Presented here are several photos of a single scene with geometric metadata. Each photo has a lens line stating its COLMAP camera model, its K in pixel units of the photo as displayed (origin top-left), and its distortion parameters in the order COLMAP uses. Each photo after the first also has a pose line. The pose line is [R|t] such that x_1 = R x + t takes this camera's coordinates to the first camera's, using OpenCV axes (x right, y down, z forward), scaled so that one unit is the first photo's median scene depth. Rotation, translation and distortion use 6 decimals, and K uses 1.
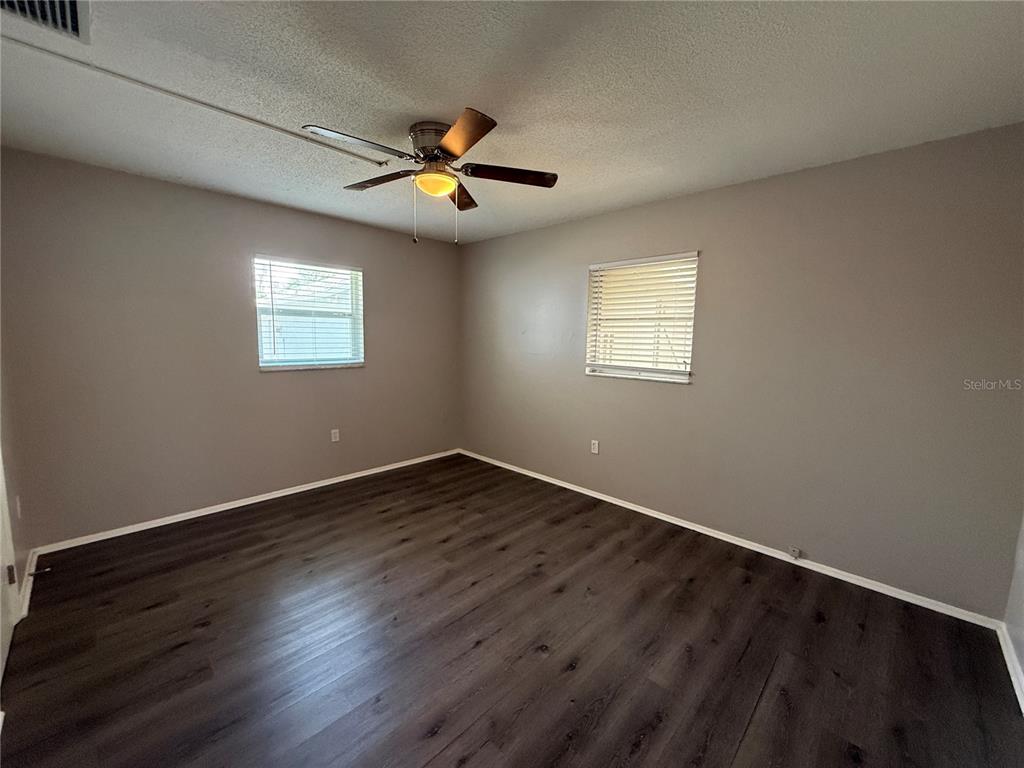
lens RADIAL K [[408.2, 0, 508.6], [0, 408.2, 383.5], [0, 0, 1]] dist [-0.000544, -0.000238]
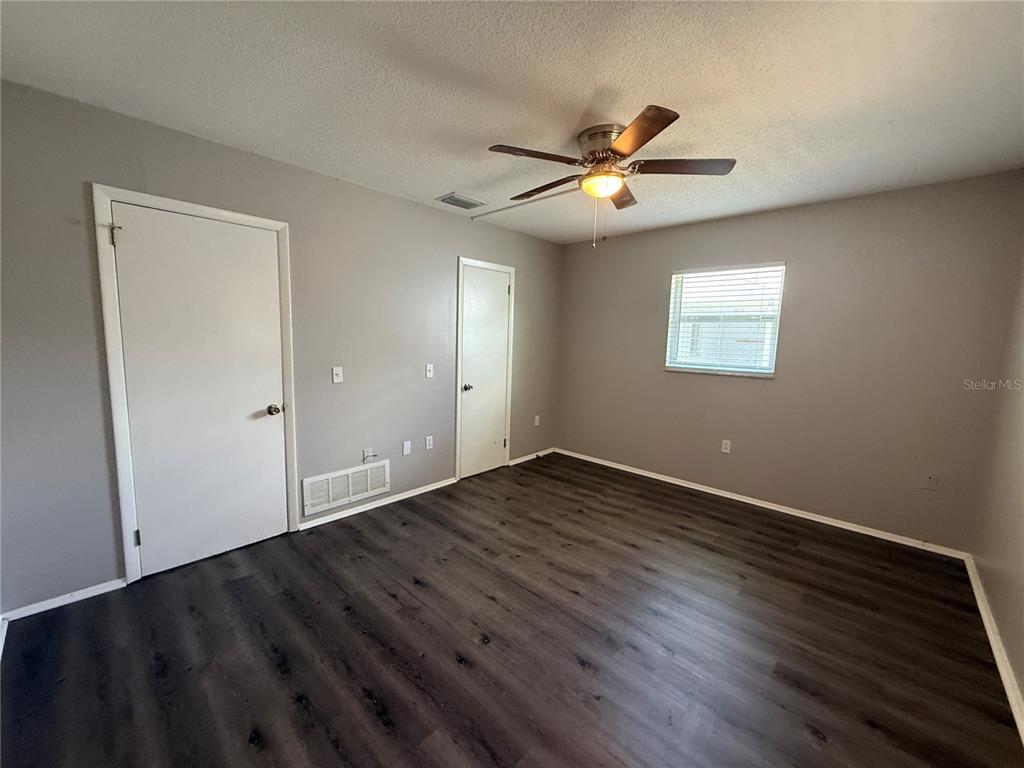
lens RADIAL K [[408.2, 0, 508.6], [0, 408.2, 383.5], [0, 0, 1]] dist [-0.000544, -0.000238]
pose [[0.013934, 0.101335, -0.994755, 0.676074], [-0.138687, 0.985431, 0.098442, -0.054720], [0.990238, 0.136588, 0.027785, 0.621898]]
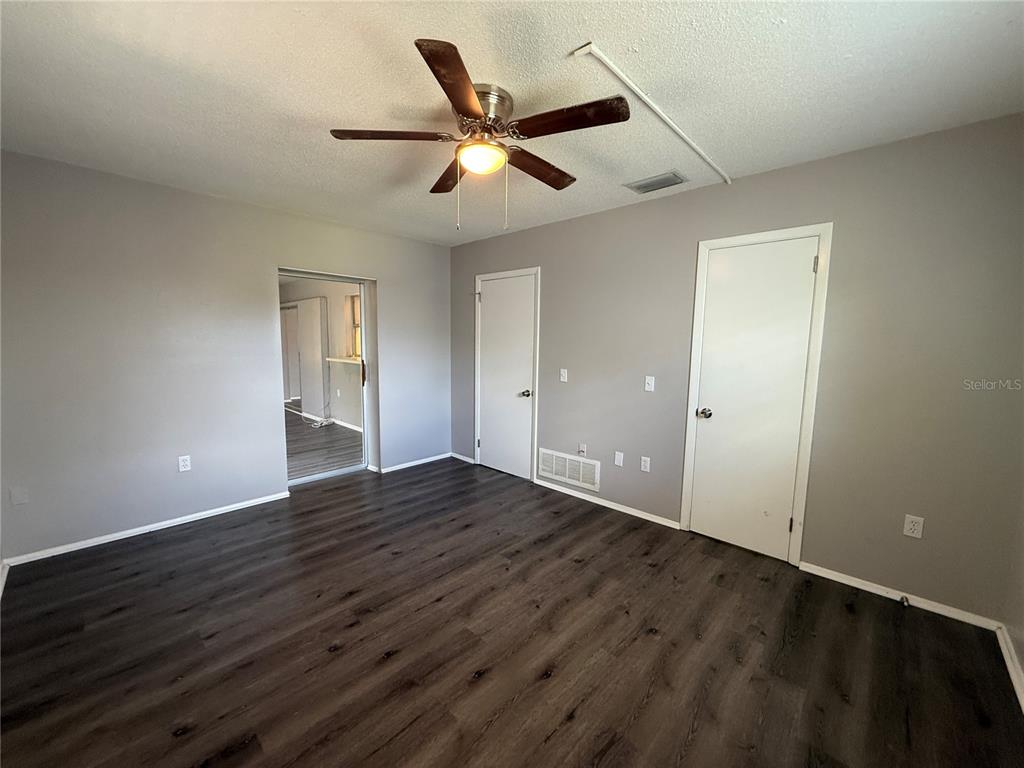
lens RADIAL K [[408.2, 0, 508.6], [0, 408.2, 383.5], [0, 0, 1]] dist [-0.000544, -0.000238]
pose [[-0.999430, -0.028543, -0.018025, -0.176148], [-0.031777, 0.975669, 0.216933, -0.165546], [0.011394, 0.217382, -0.976020, 1.495504]]
